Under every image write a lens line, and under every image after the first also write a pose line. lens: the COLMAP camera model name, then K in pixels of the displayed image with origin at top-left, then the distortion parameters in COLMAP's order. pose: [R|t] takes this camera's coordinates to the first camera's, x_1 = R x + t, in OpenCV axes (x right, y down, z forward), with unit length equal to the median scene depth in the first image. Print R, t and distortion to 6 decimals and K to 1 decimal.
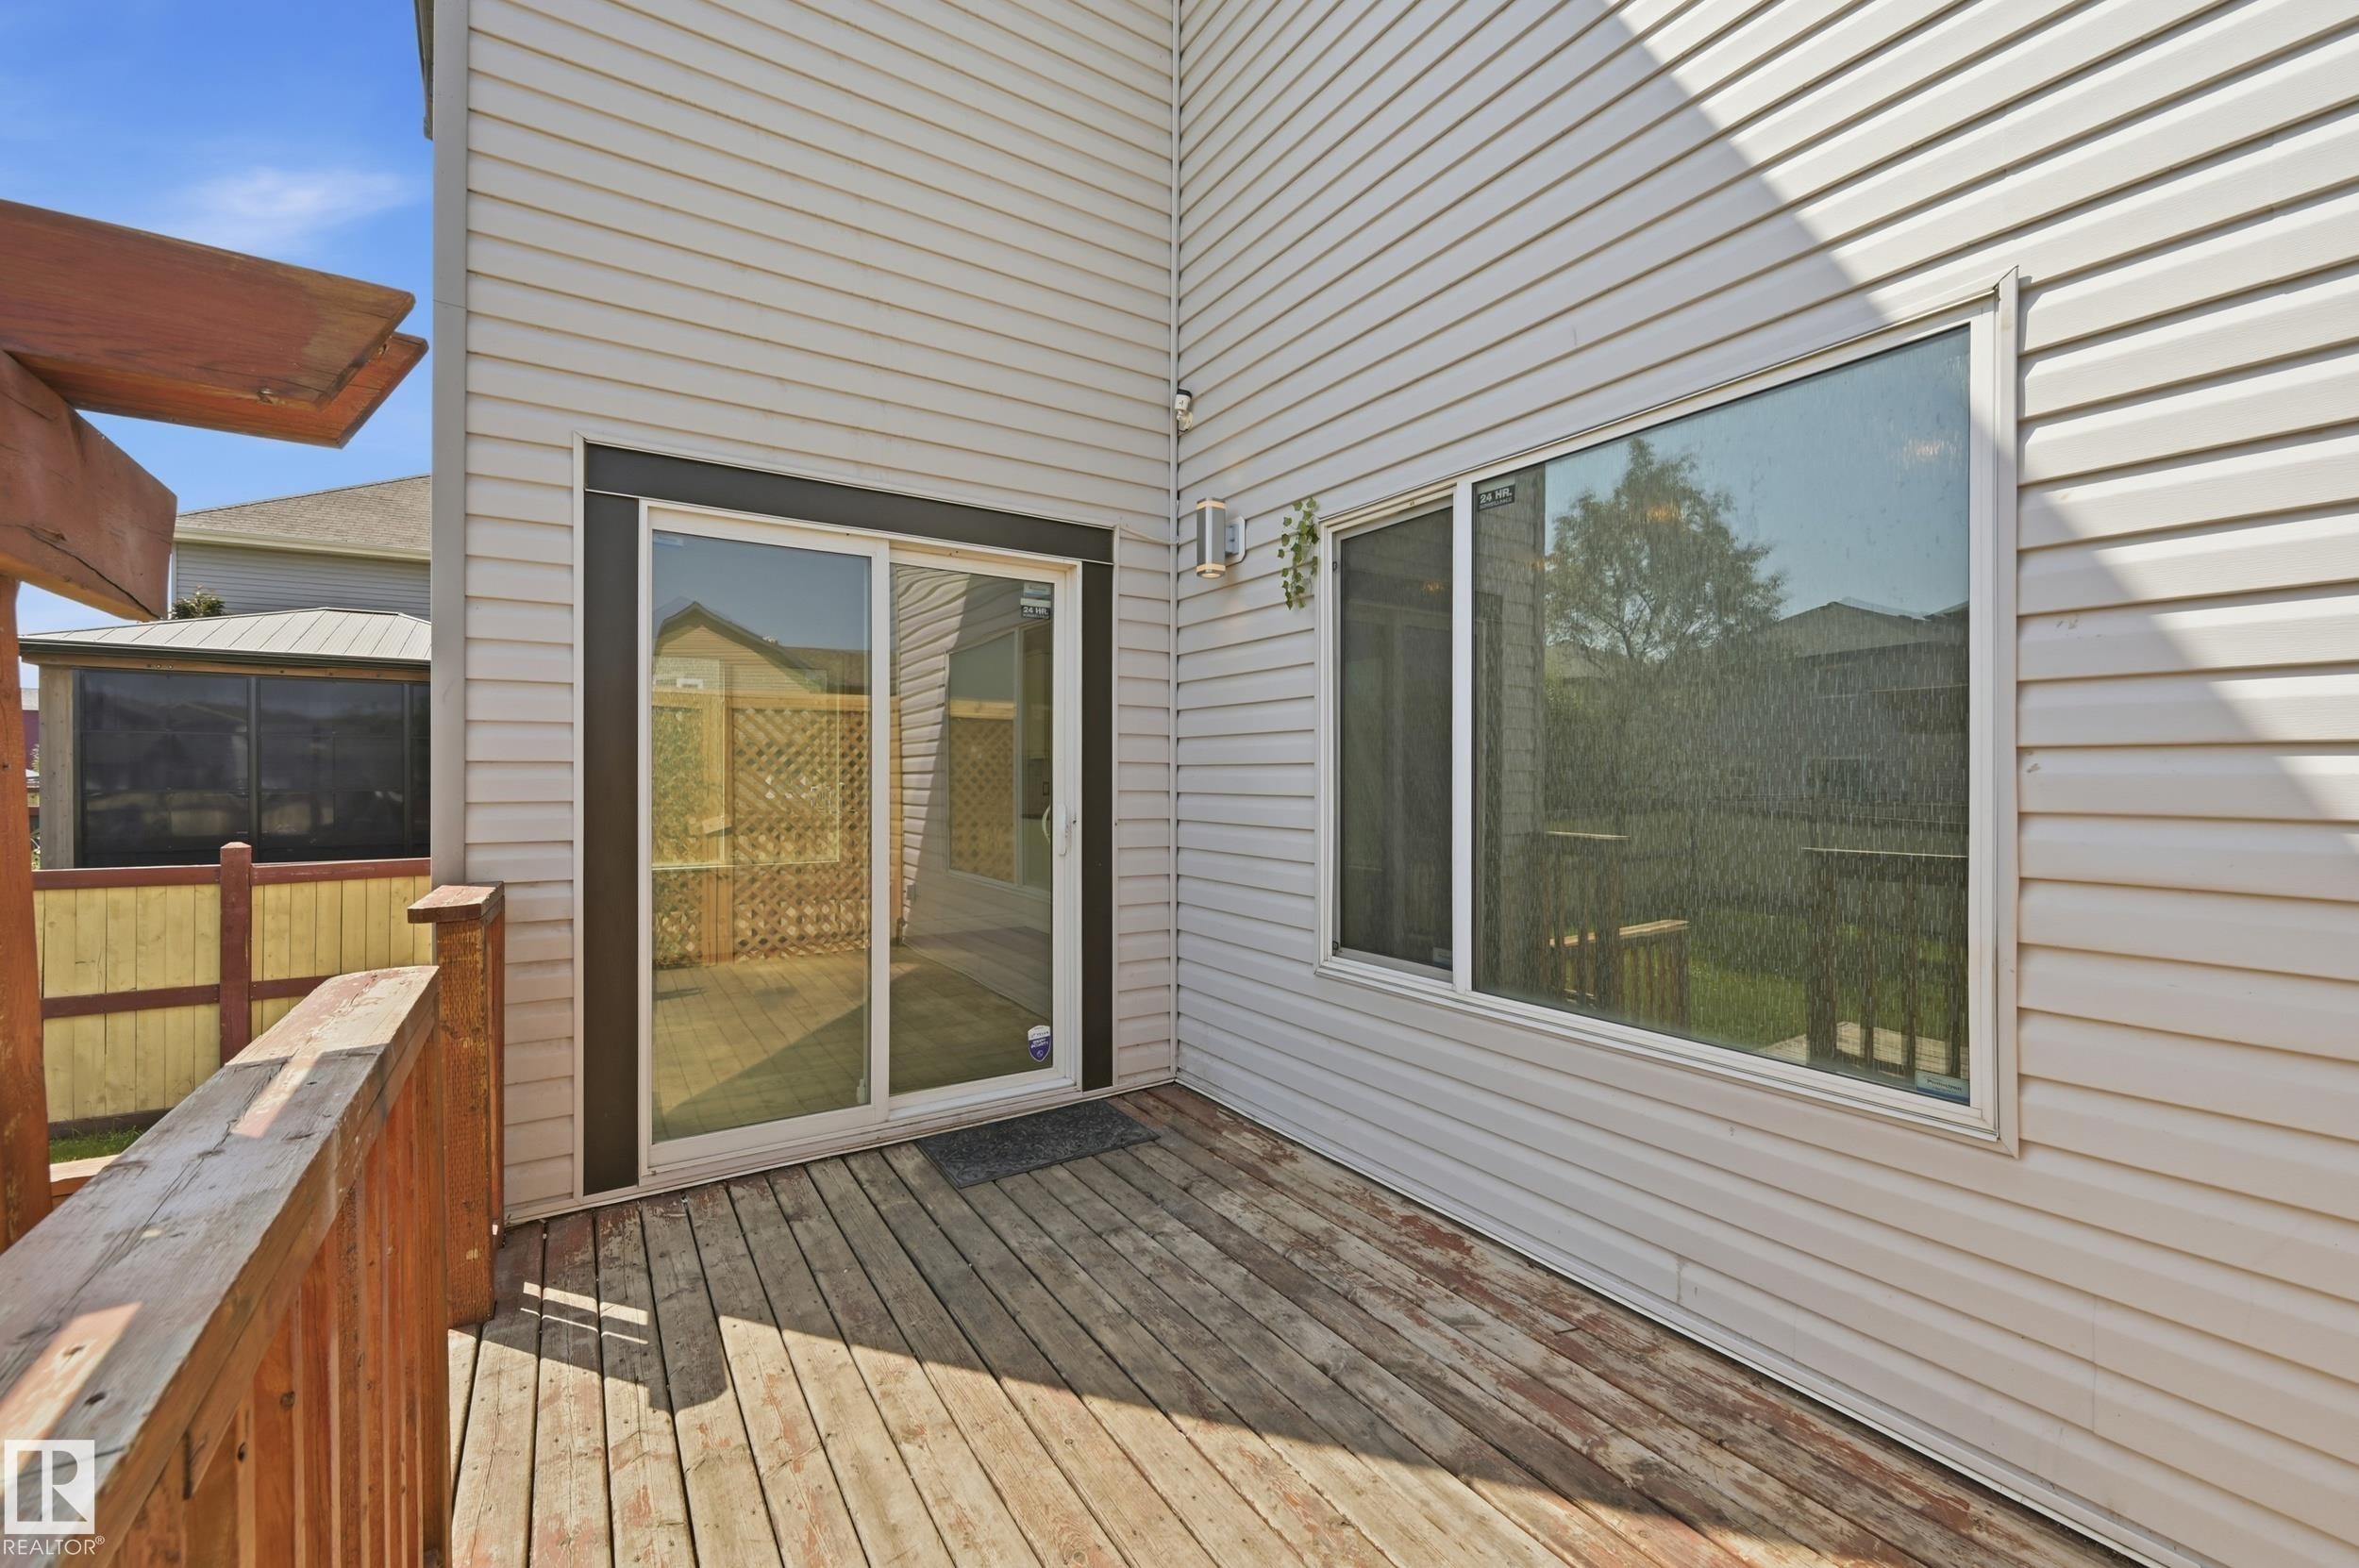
lens RADIAL K [[947.0, 0, 1173.0], [0, 947.0, 784.3], [0, 0, 1]] dist [-0.002349, 0.000097]
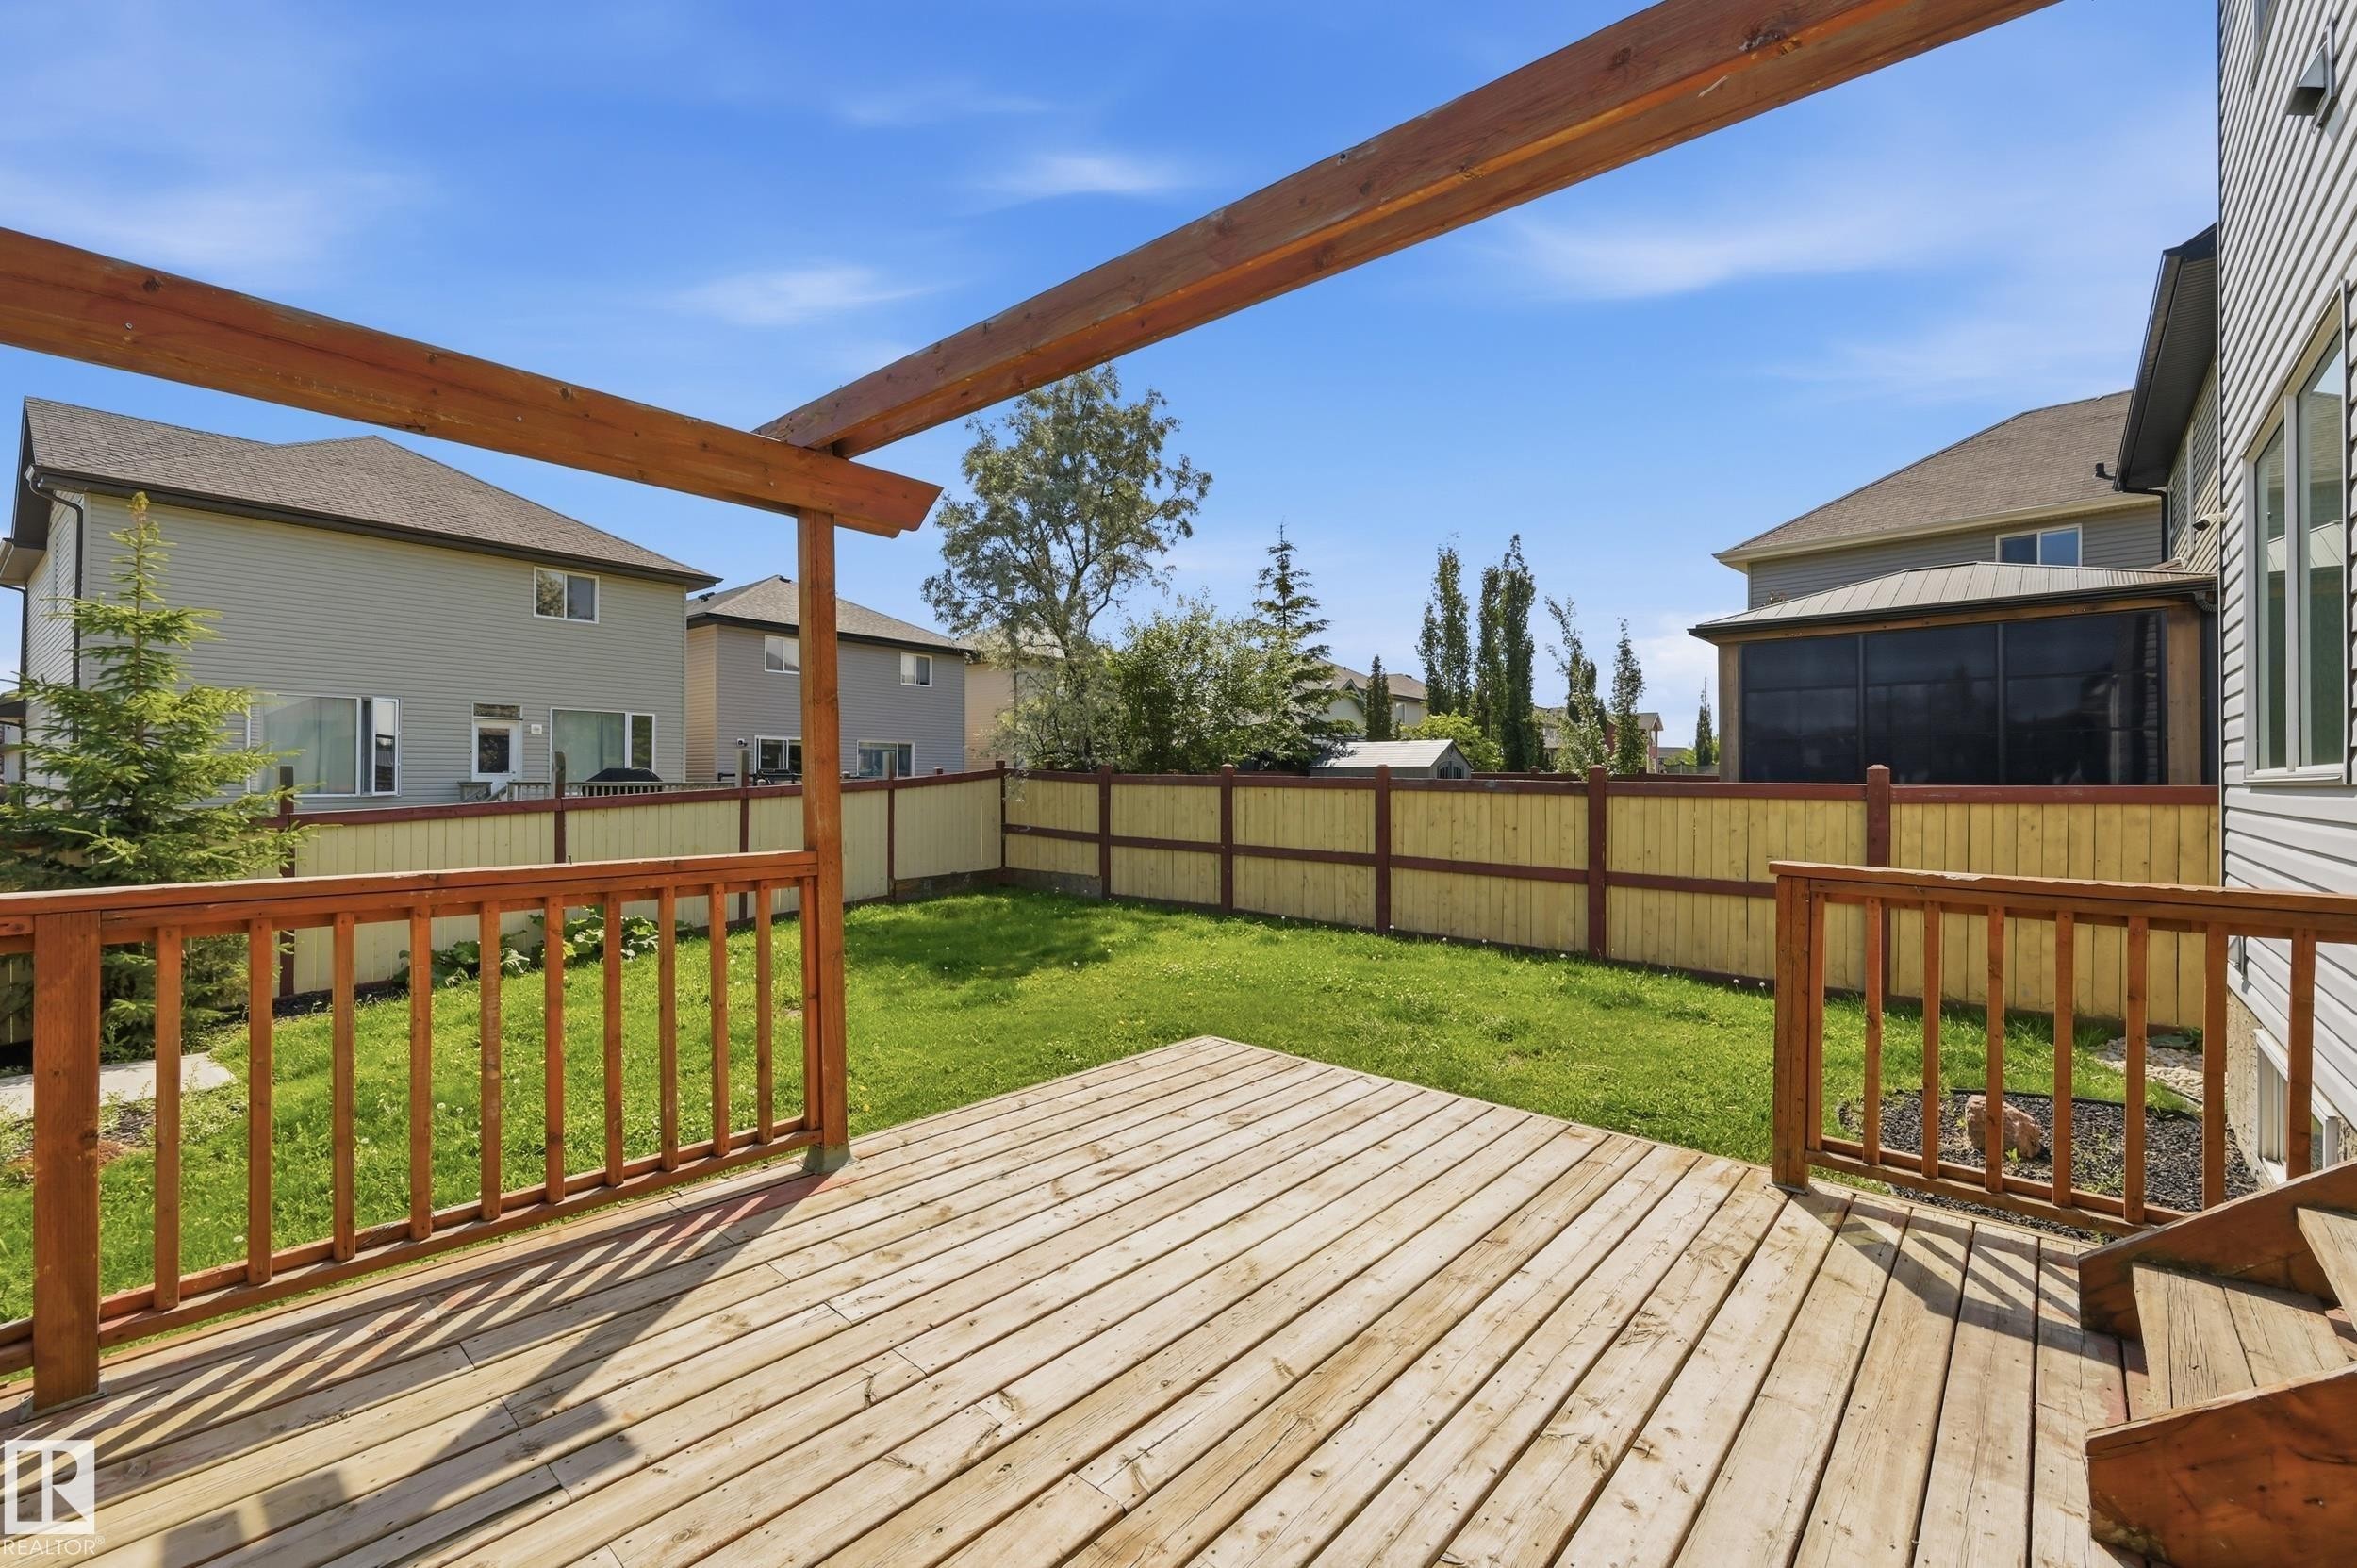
lens RADIAL K [[981.7, 0, 1167.6], [0, 981.7, 782.7], [0, 0, 1]] dist [-0.000167, -0.000623]
pose [[0.263958, -0.005088, -0.964521, -0.202970], [-0.009813, 0.999920, -0.007961, 0.218070], [0.964484, 0.011566, 0.263887, -0.258168]]
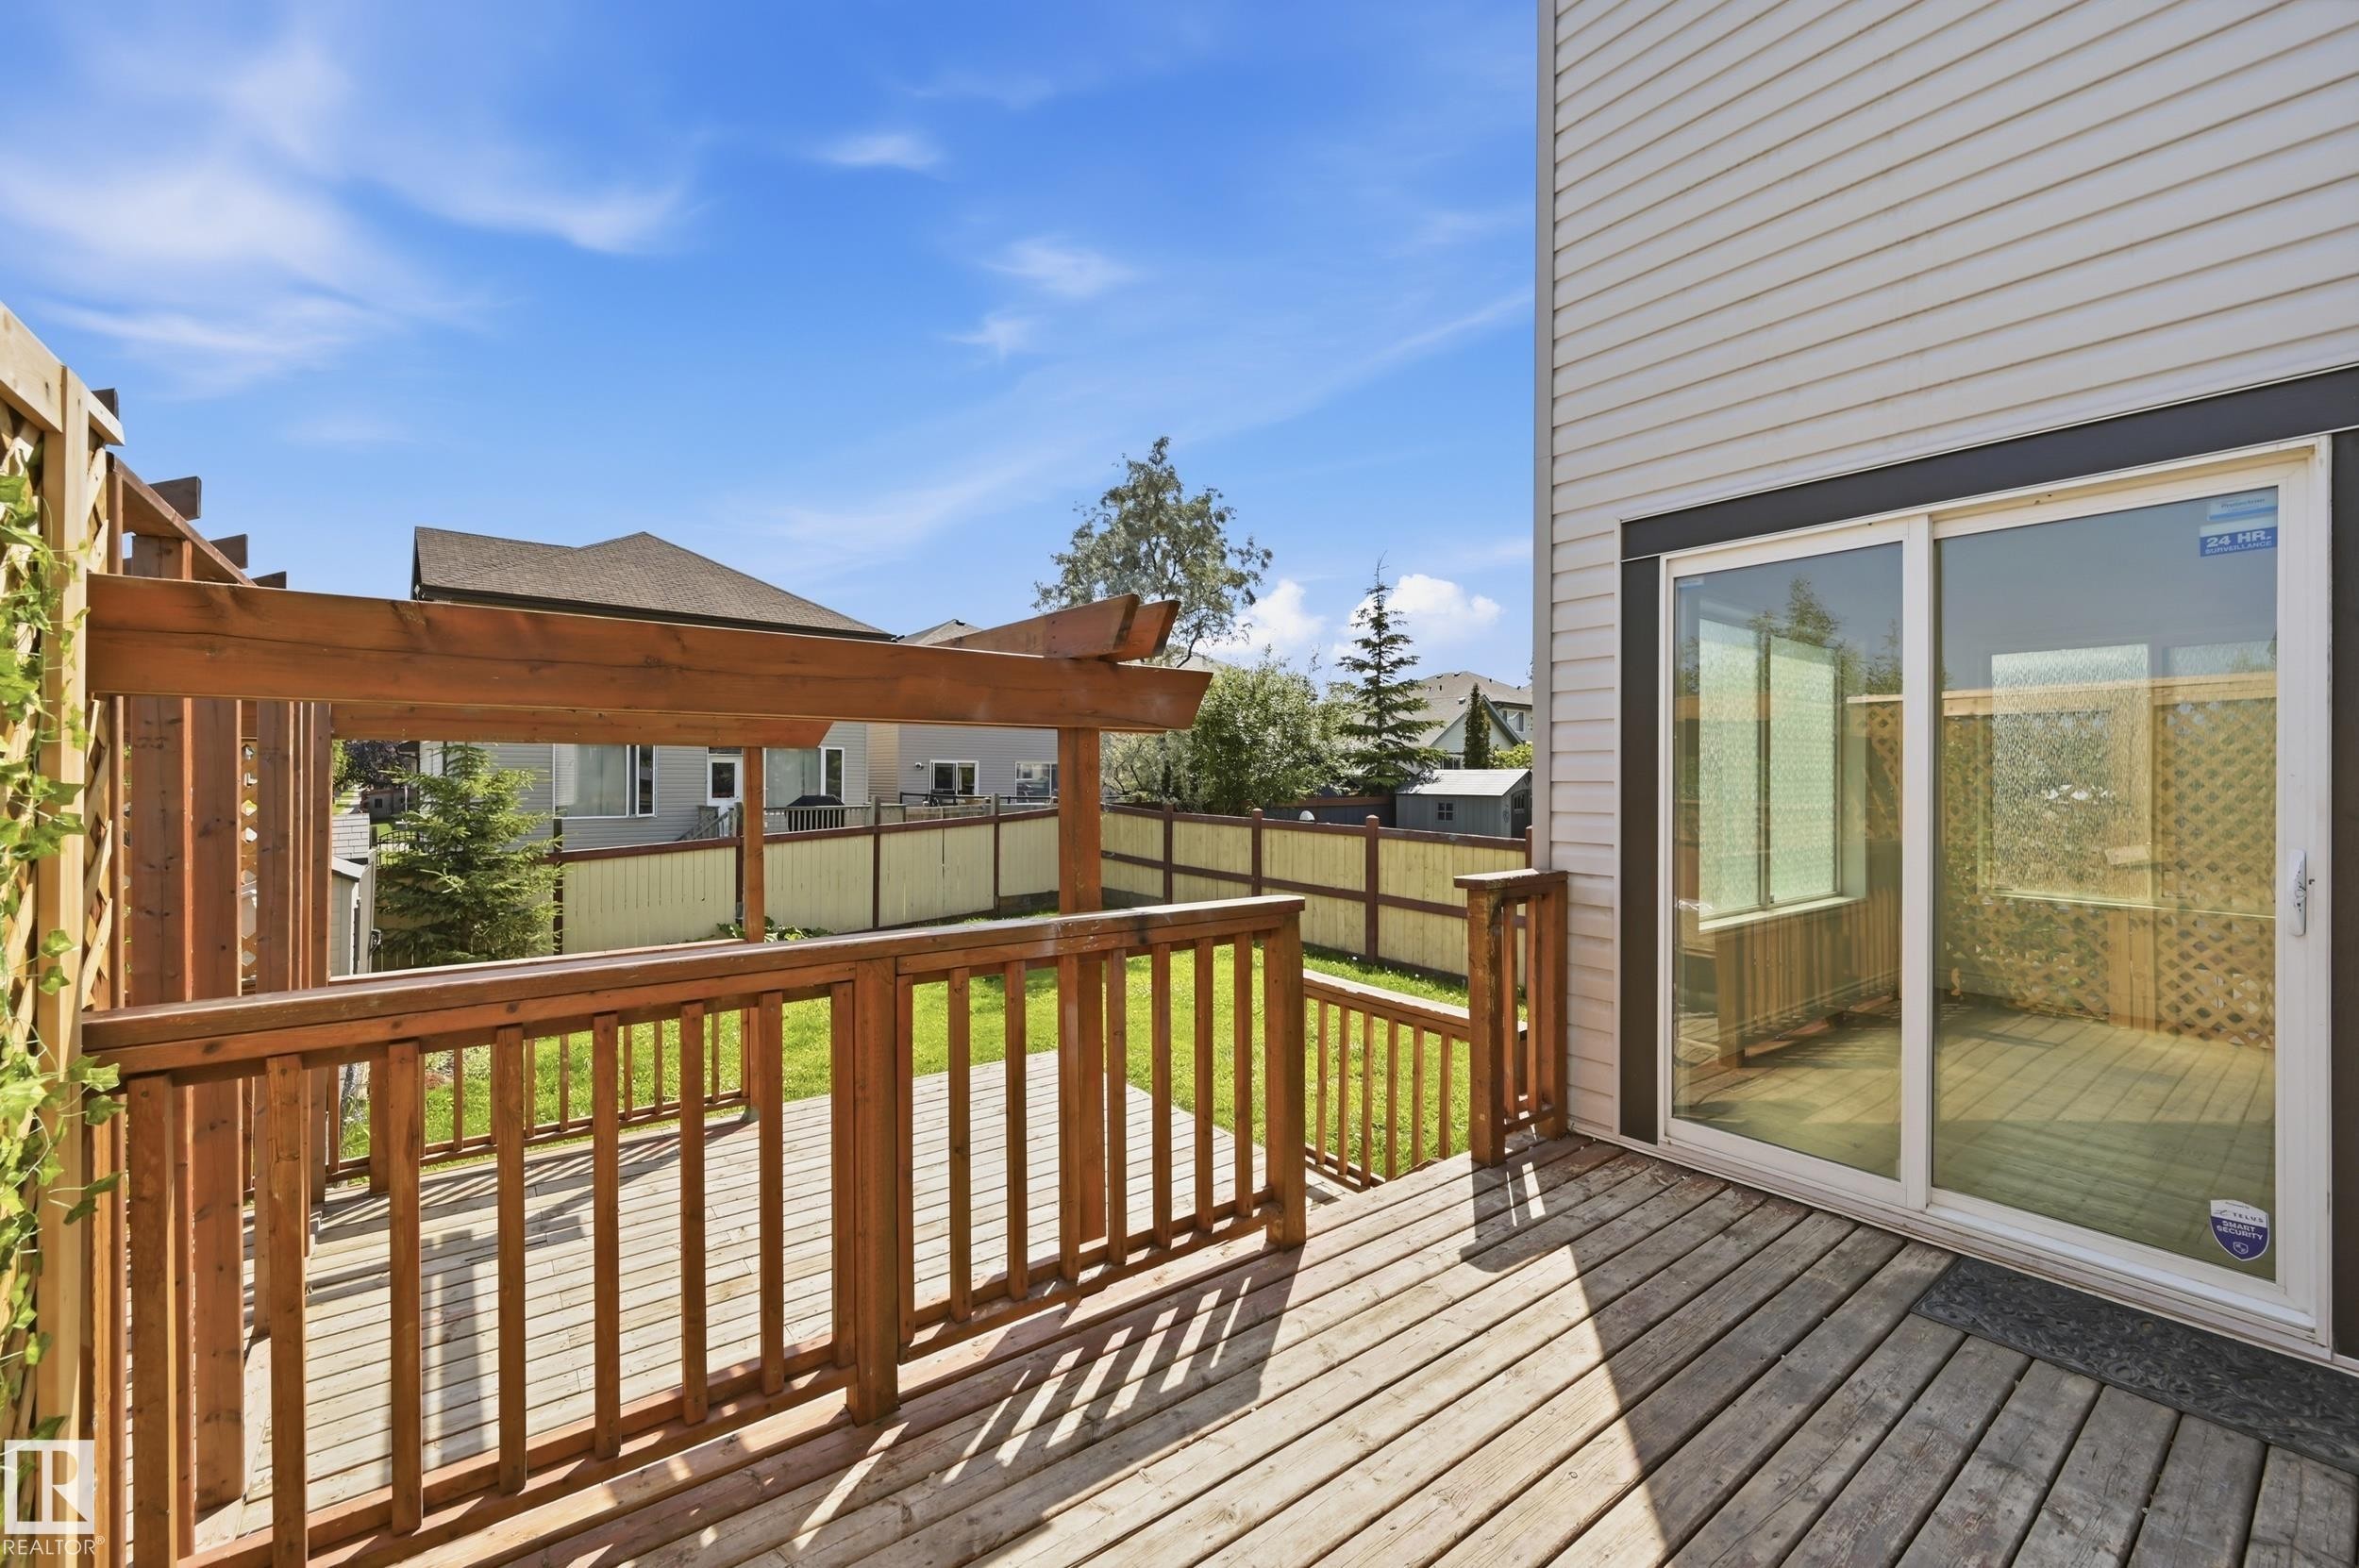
lens RADIAL K [[947.0, 0, 1184.3], [0, 947.0, 778.1], [0, 0, 1]] dist [-0.002349, 0.000097]
pose [[0.079044, -0.001276, -0.996870, 0.493036], [-0.014761, 0.999888, -0.002450, -0.014299], [0.996762, 0.014908, 0.079017, 0.295071]]
